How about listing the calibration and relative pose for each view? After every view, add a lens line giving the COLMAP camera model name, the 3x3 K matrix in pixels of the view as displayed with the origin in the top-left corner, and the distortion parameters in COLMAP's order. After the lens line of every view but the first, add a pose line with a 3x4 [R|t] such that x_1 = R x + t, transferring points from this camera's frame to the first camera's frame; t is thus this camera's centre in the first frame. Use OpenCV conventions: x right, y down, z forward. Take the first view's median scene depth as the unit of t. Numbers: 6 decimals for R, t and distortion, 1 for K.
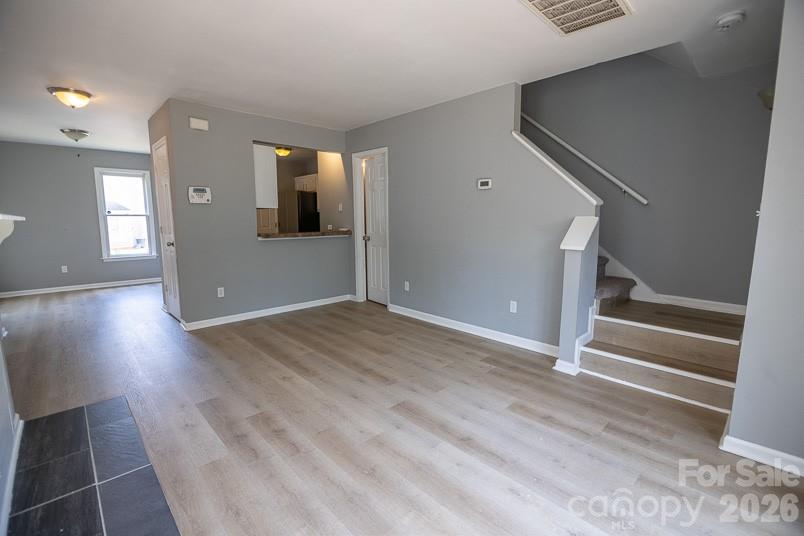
lens RADIAL K [[358.8, 0, 403.5], [0, 358.8, 267.1], [0, 0, 1]] dist [-0.008860, -0.003082]
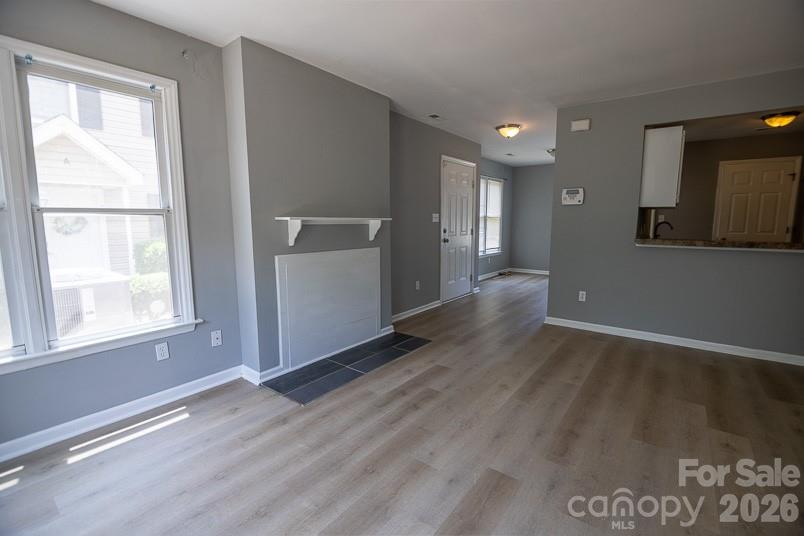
lens RADIAL K [[358.8, 0, 407.1], [0, 358.8, 268.1], [0, 0, 1]] dist [-0.008860, -0.003082]
pose [[0.151698, 0.134358, -0.979253, 0.453834], [-0.133104, 0.984471, 0.114454, -0.066932], [0.979424, 0.112980, 0.167226, 0.469217]]
